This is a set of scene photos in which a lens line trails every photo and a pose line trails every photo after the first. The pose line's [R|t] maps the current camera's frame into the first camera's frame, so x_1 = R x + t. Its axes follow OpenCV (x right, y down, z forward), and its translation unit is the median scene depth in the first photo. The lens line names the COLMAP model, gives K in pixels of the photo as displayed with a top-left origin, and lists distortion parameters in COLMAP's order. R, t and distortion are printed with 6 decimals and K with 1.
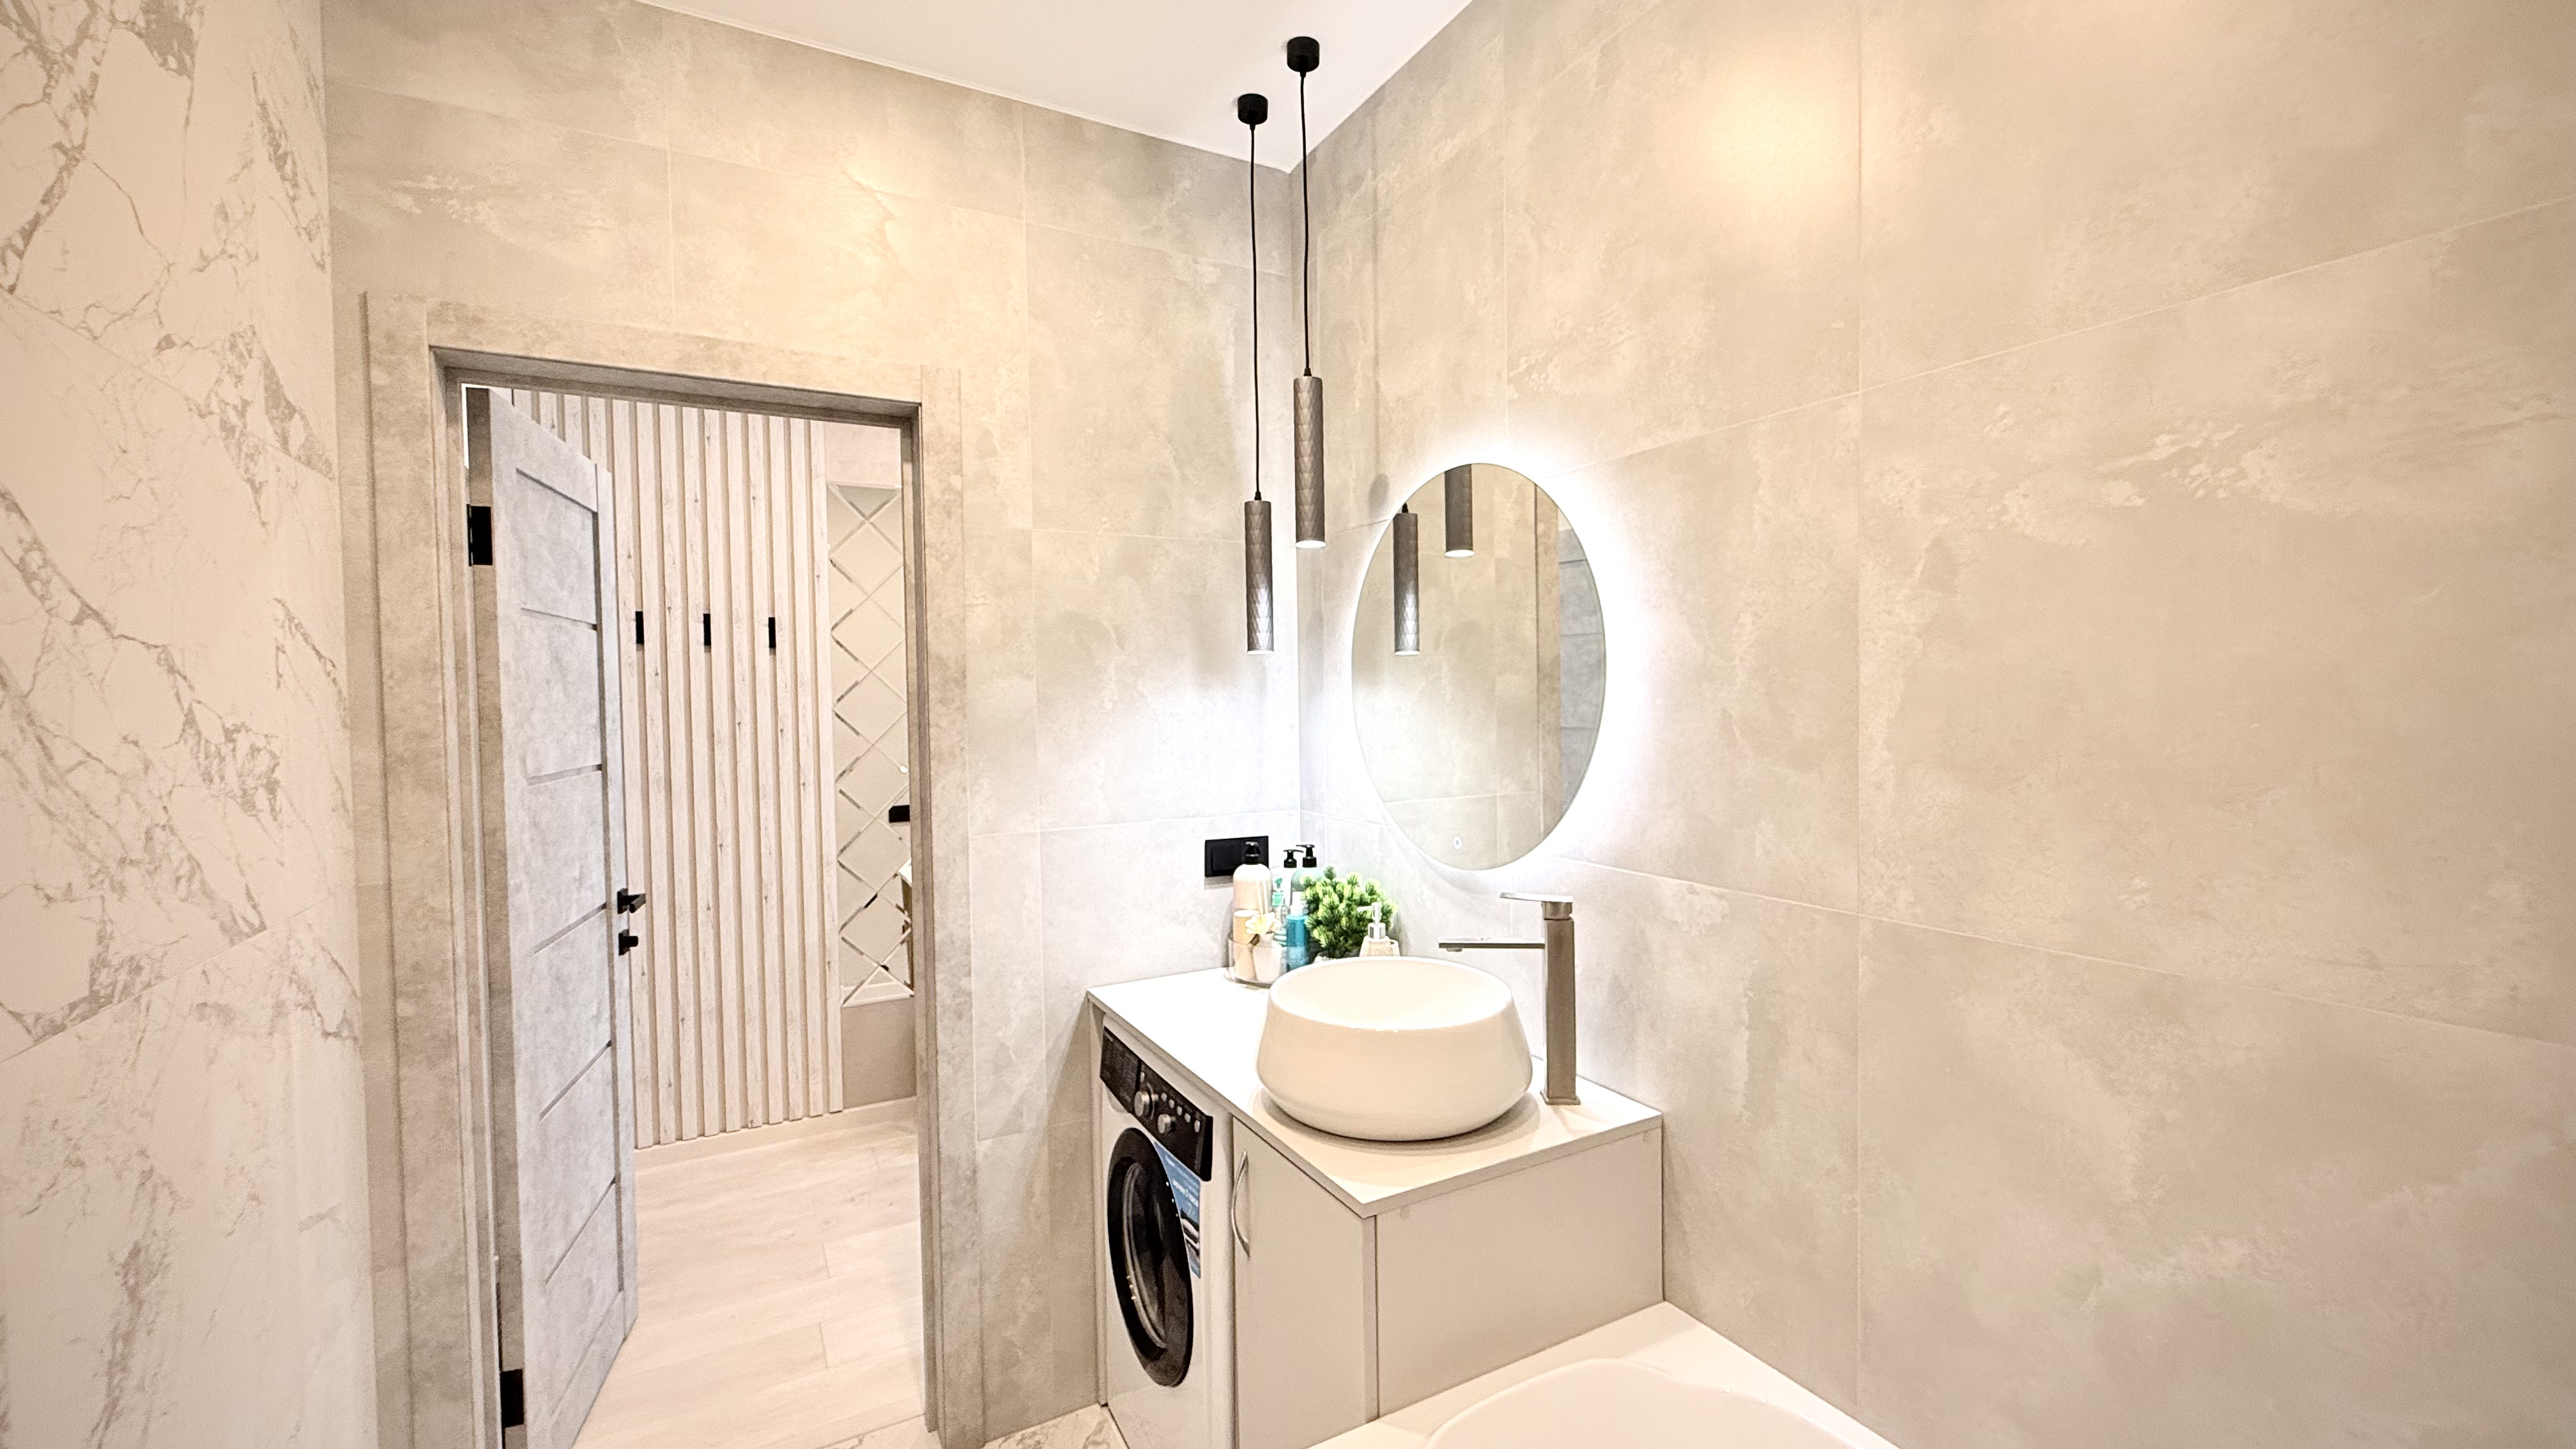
lens RADIAL K [[1025.4, 0, 1287.5], [0, 1025.4, 727.2], [0, 0, 1]] dist [0.002346, -0.000116]
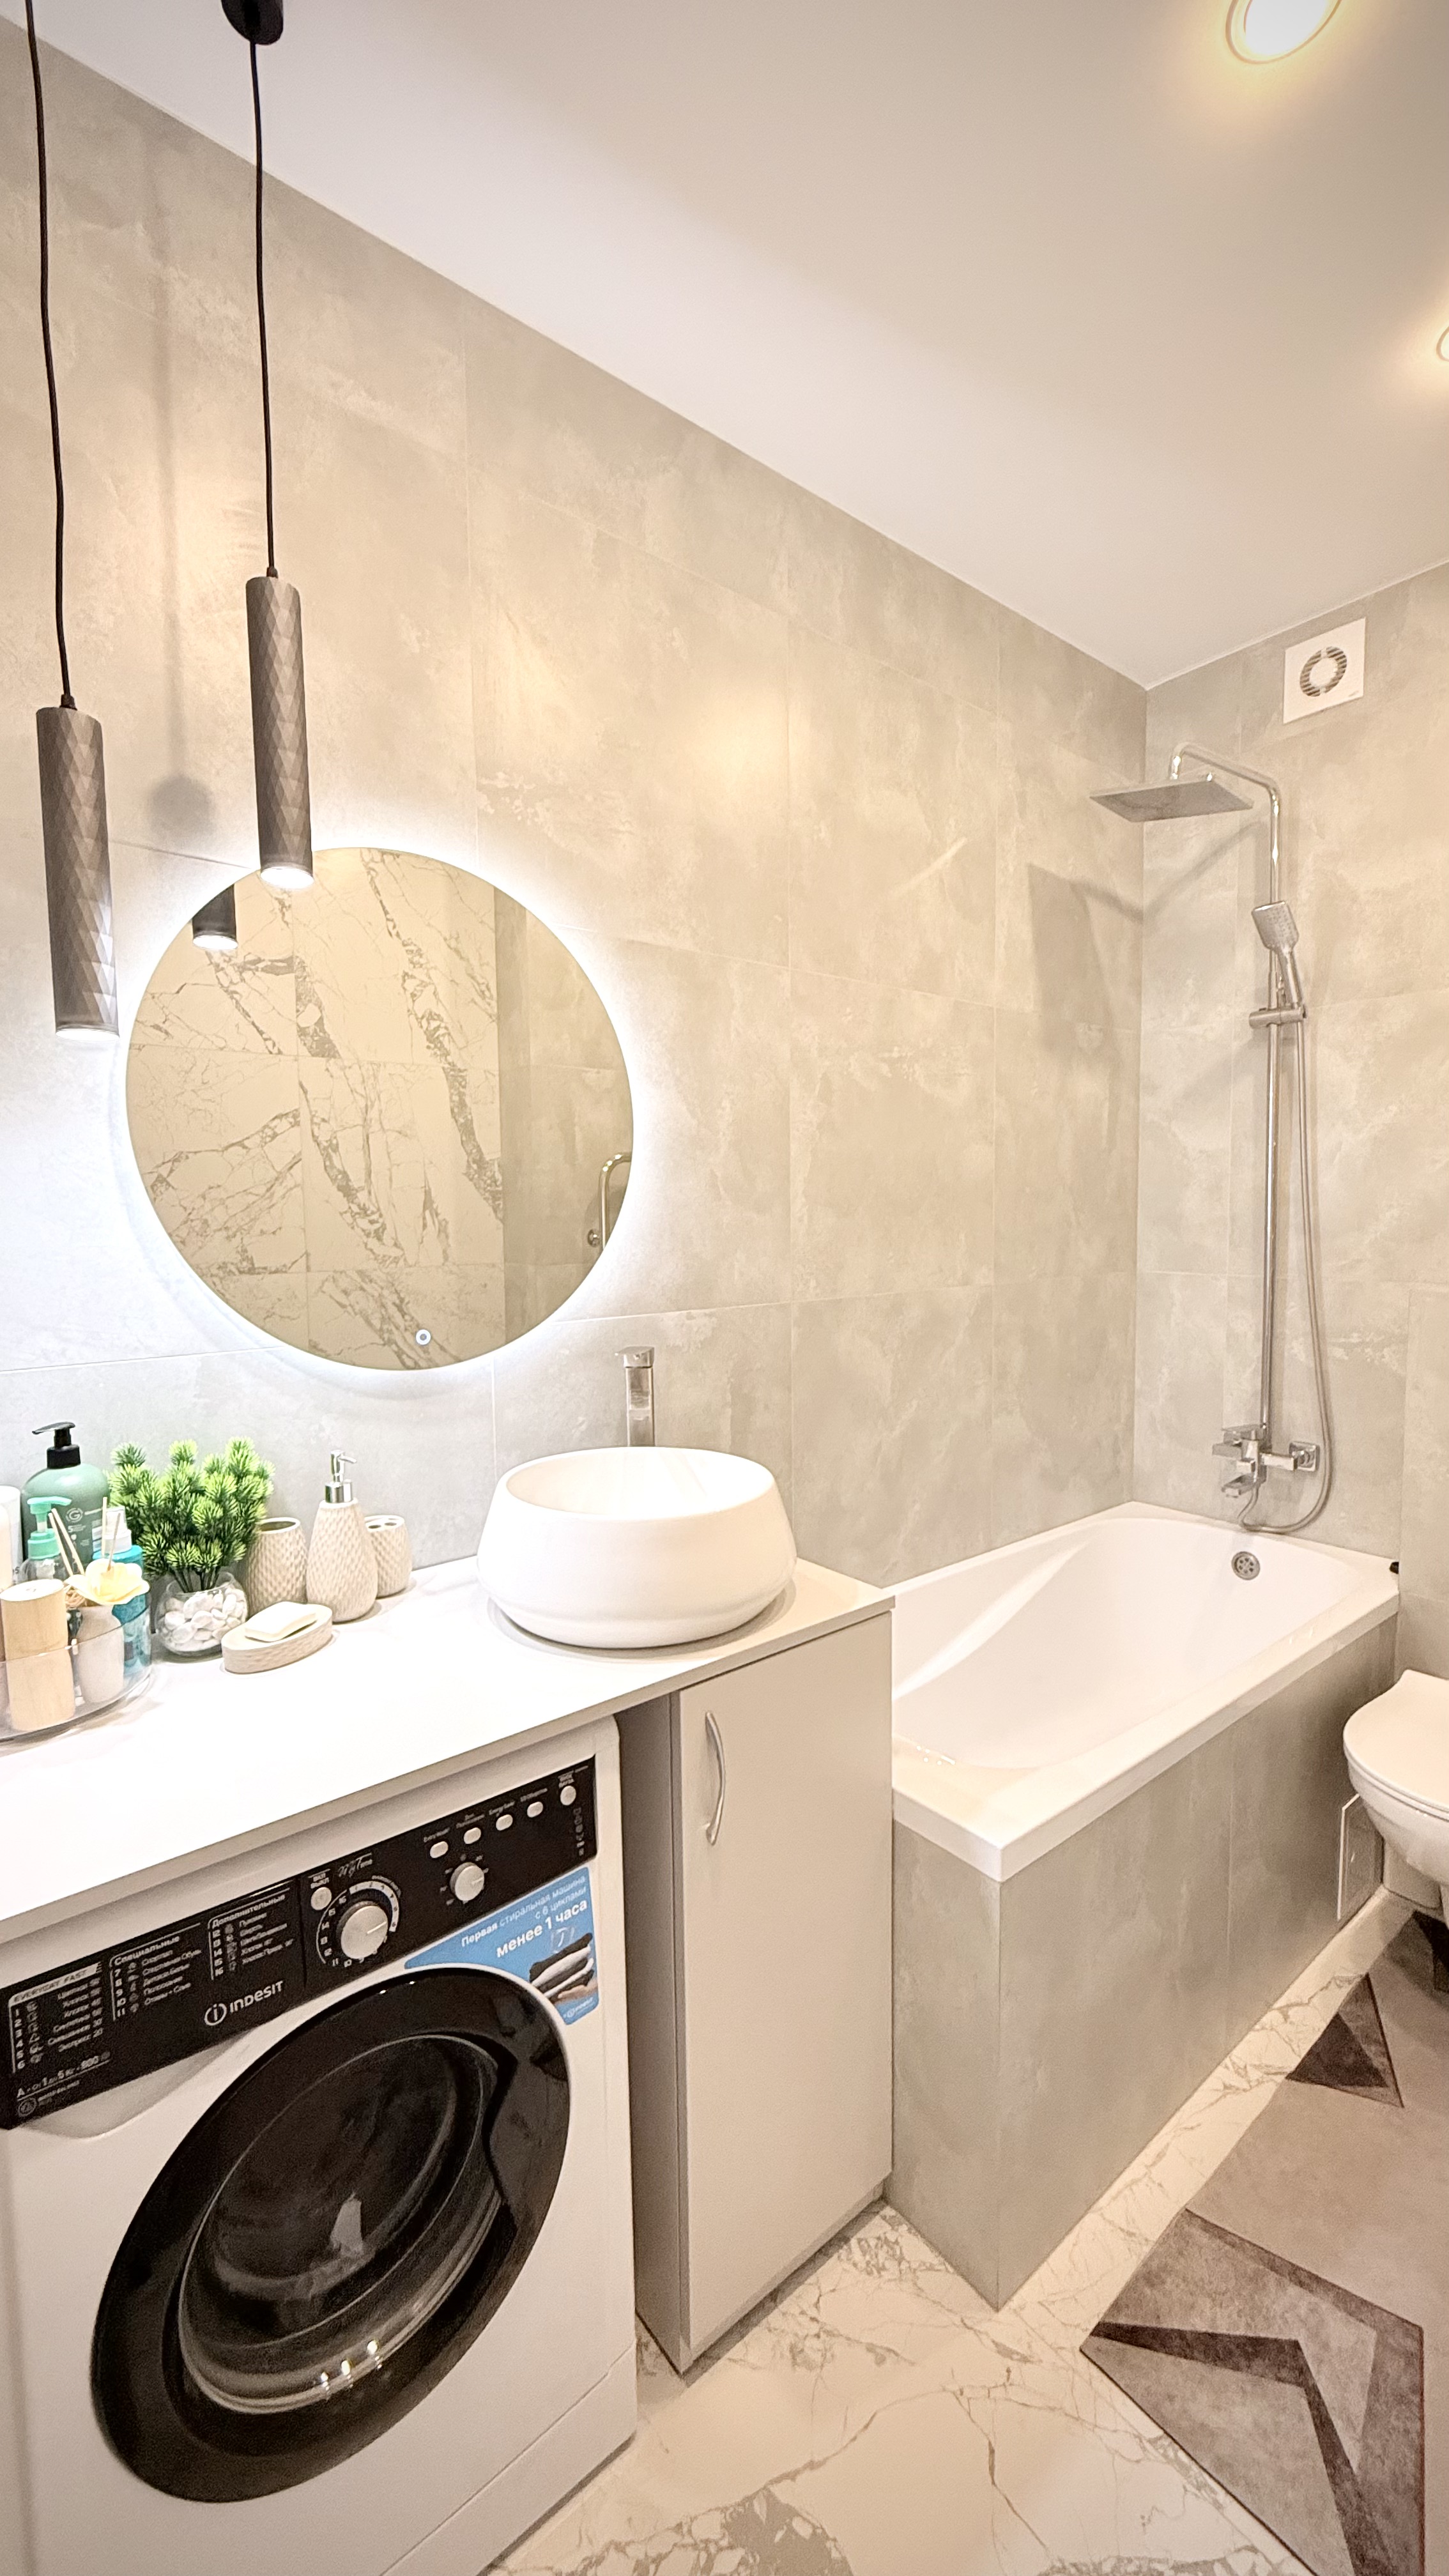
lens RADIAL K [[1025.4, 0, 726.7], [0, 1025.4, 1286.2], [0, 0, 1]] dist [0.002346, -0.000116]
pose [[-0.172234, -0.057618, 0.983370, -0.590010], [0.046120, 0.996721, 0.066478, 0.028919], [-0.983976, 0.056802, -0.169012, 0.819411]]
